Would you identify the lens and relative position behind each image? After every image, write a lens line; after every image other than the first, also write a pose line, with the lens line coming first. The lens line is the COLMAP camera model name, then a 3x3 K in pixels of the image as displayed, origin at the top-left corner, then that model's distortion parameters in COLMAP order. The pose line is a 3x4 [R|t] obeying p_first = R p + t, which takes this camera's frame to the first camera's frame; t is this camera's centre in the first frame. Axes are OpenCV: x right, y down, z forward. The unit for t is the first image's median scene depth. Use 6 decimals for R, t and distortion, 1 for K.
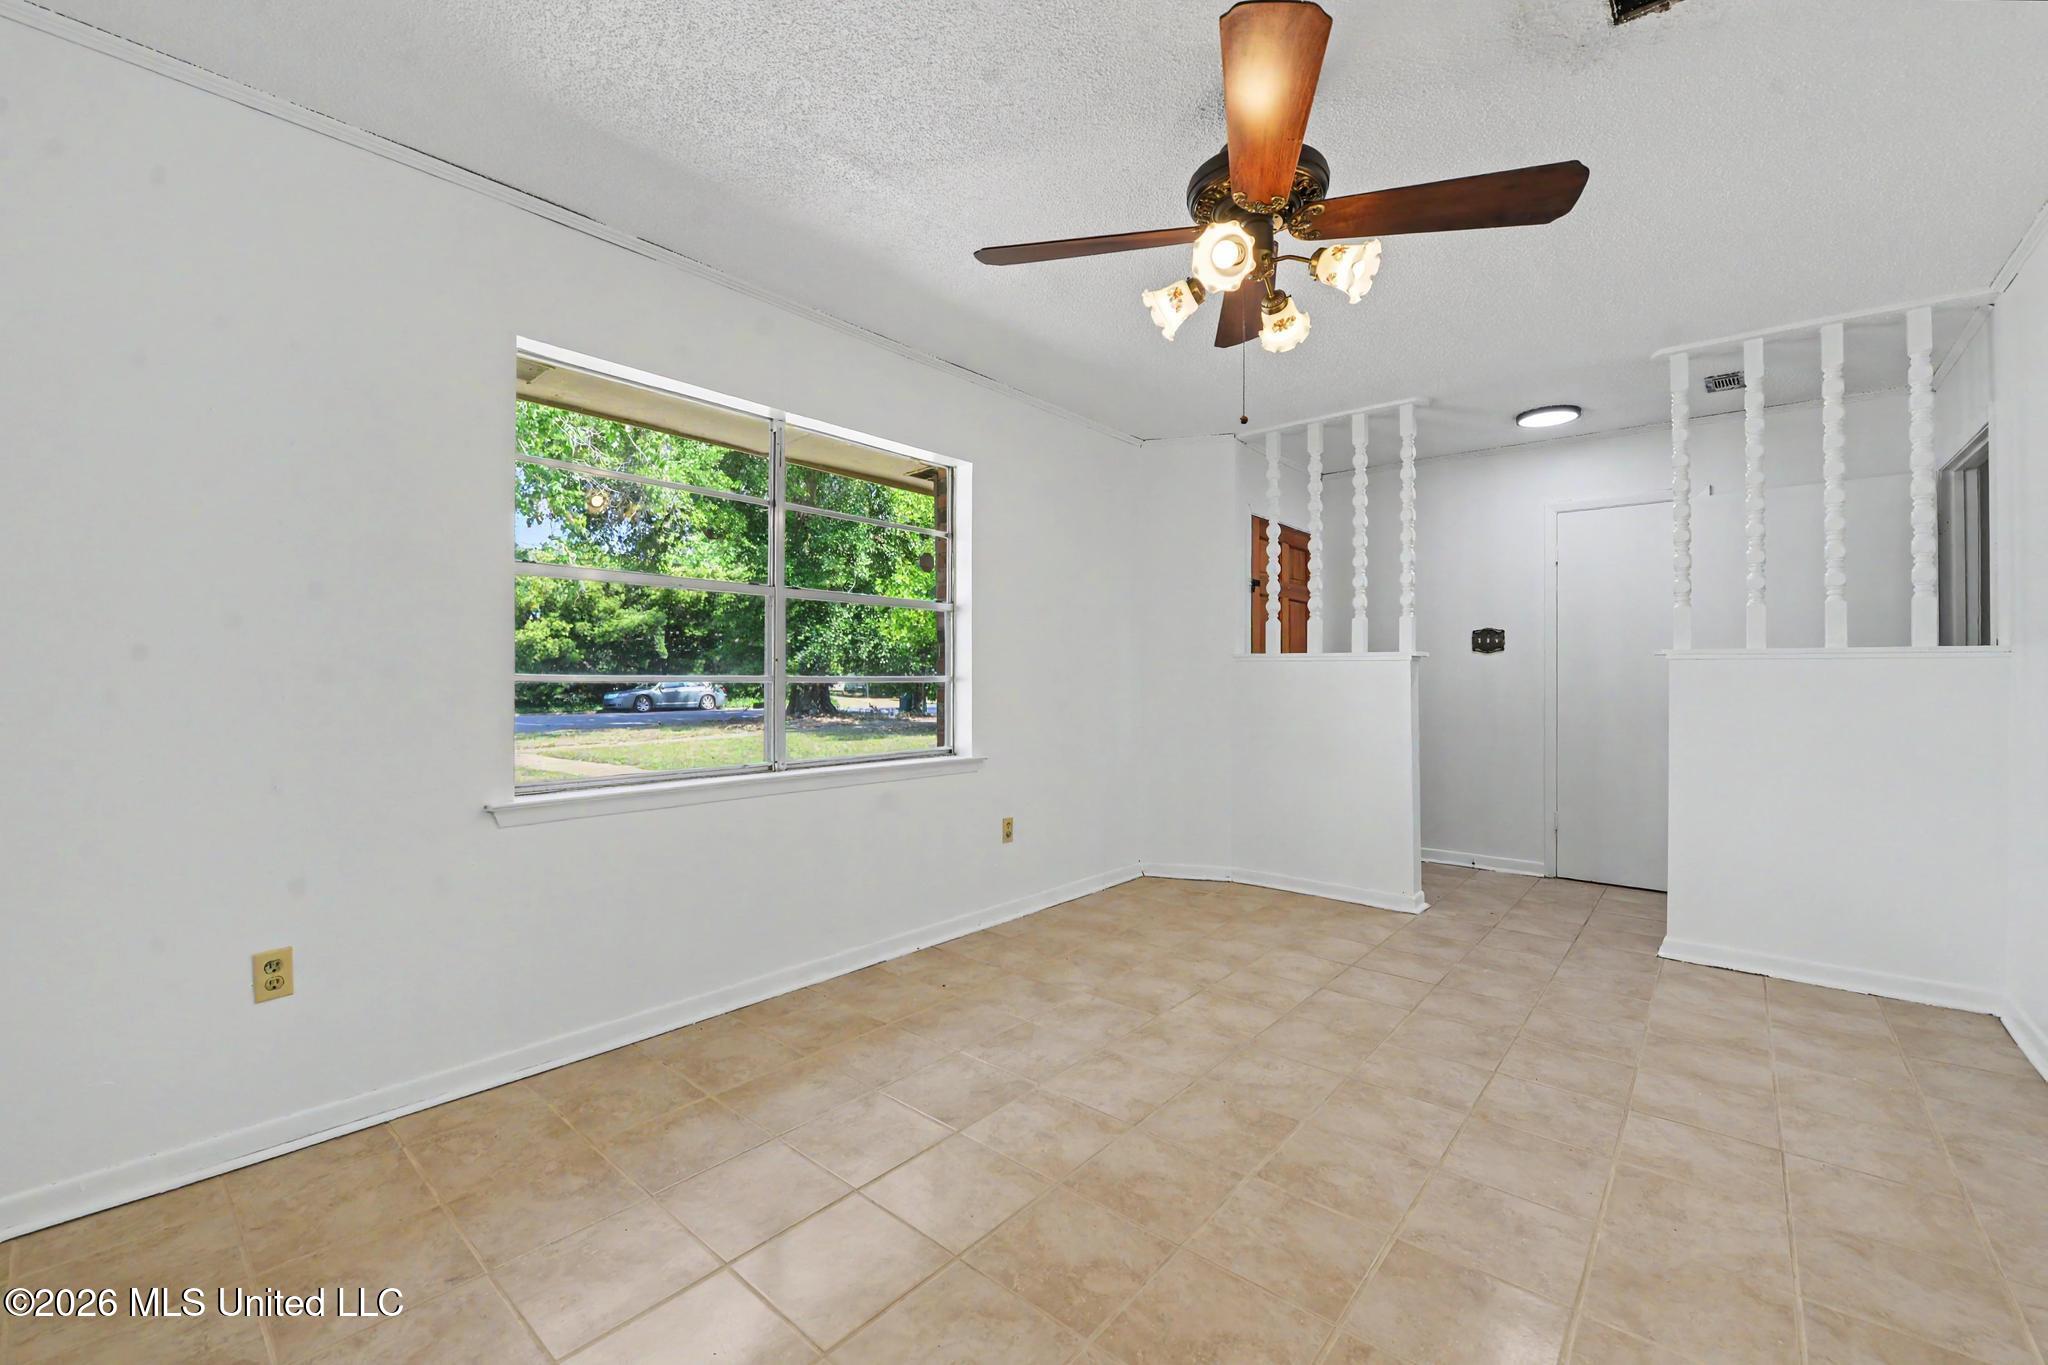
lens RADIAL K [[820.8, 0, 1019.4], [0, 820.8, 683.6], [0, 0, 1]] dist [-0.016365, -0.000883]
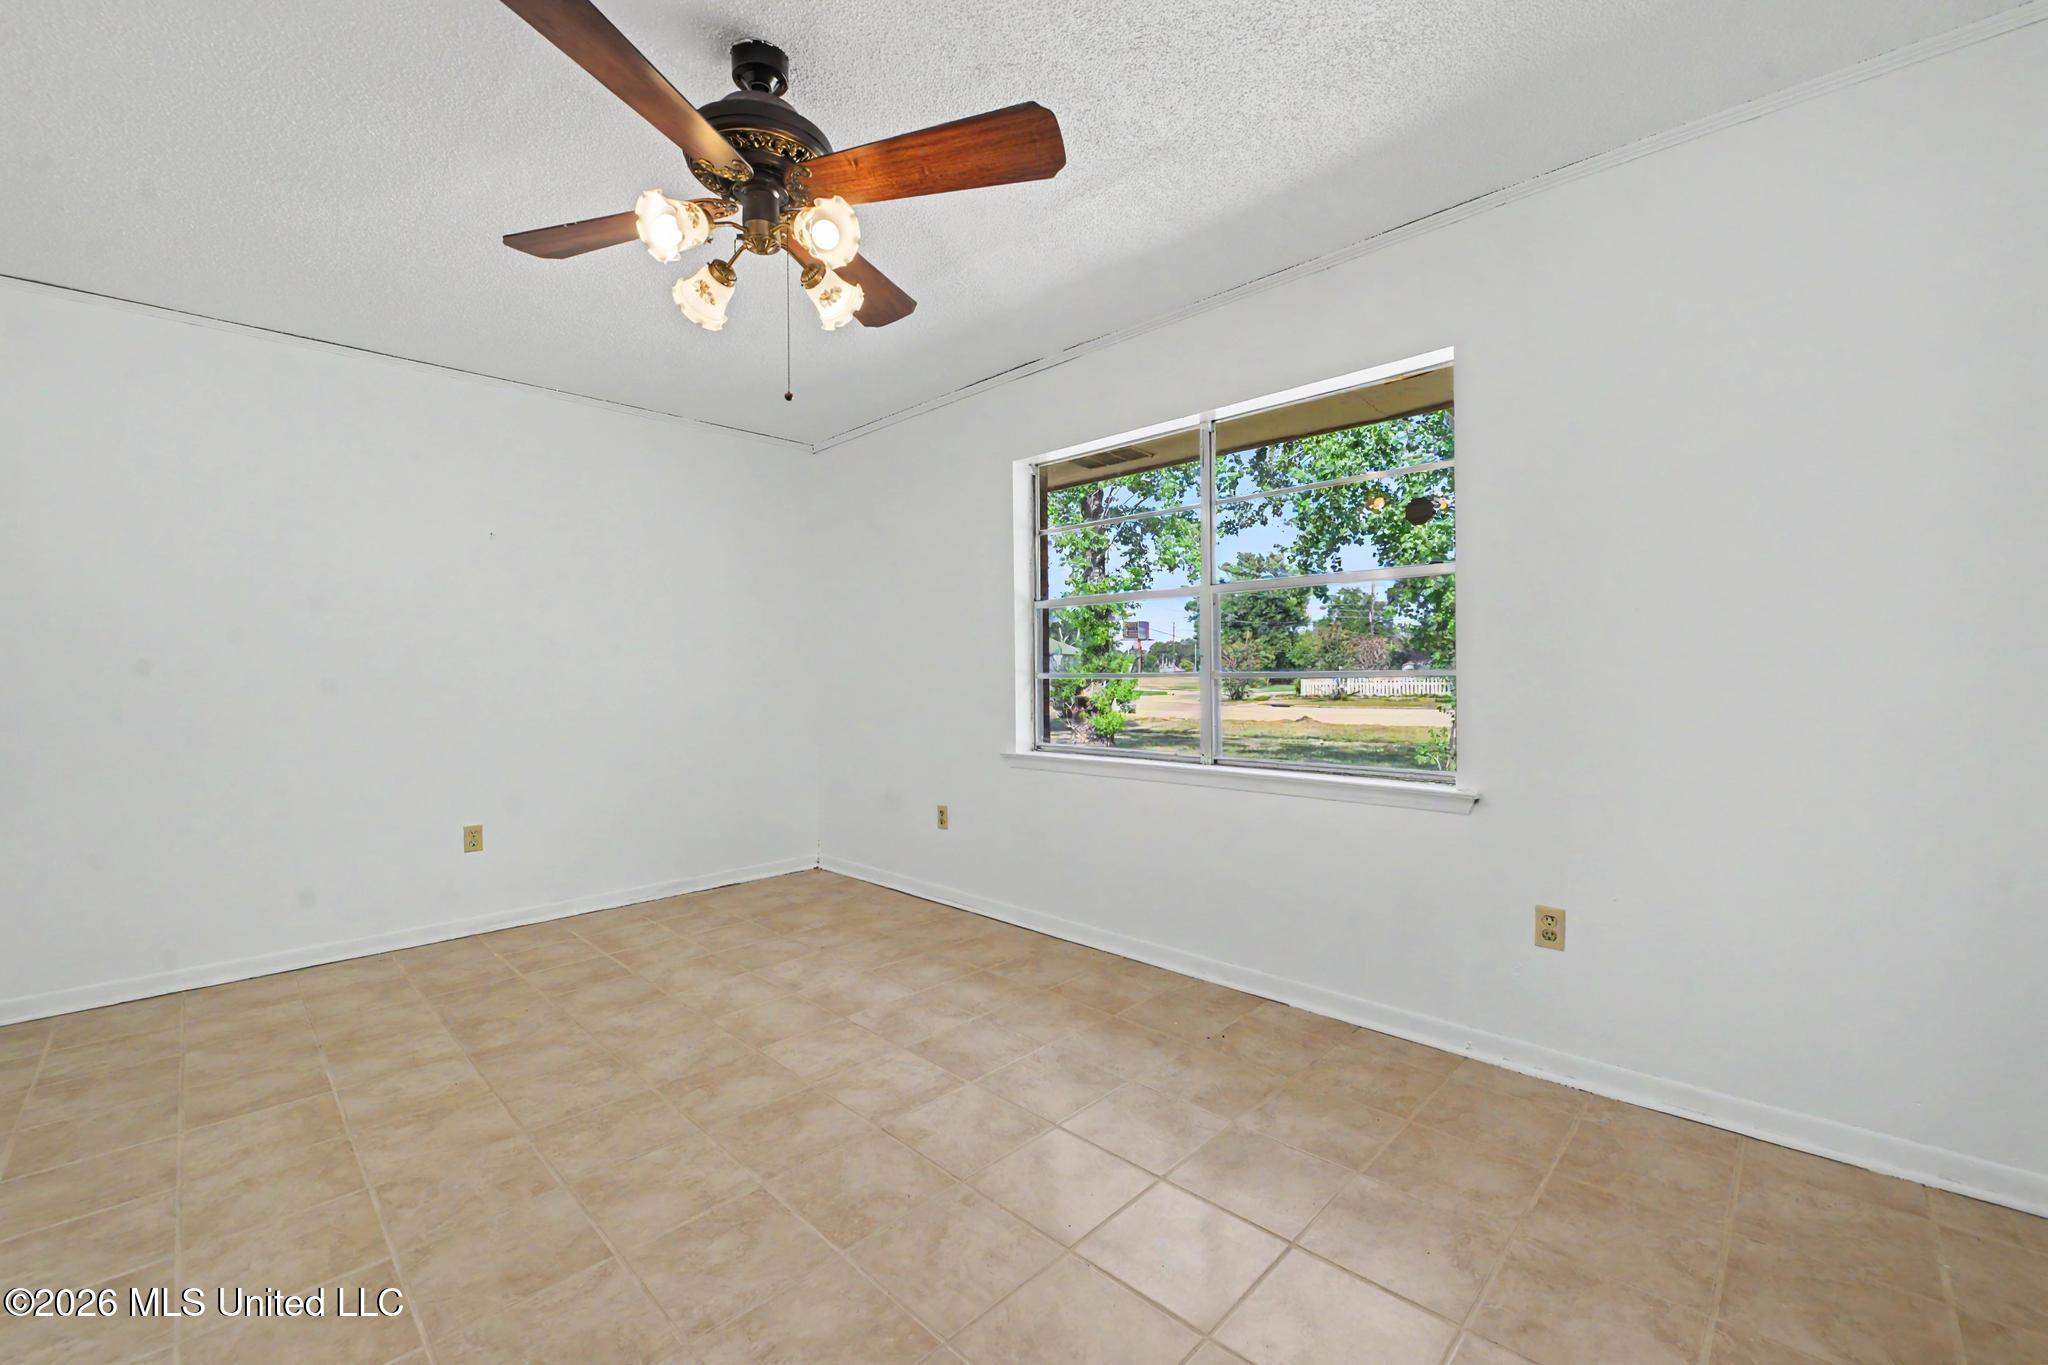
lens RADIAL K [[820.8, 0, 1019.4], [0, 820.8, 683.6], [0, 0, 1]] dist [-0.016365, -0.000883]
pose [[-0.057988, 0.009874, -0.998268, 0.971266], [0.002815, 0.999949, 0.009727, -0.007219], [0.998313, -0.002246, -0.058013, 1.068909]]
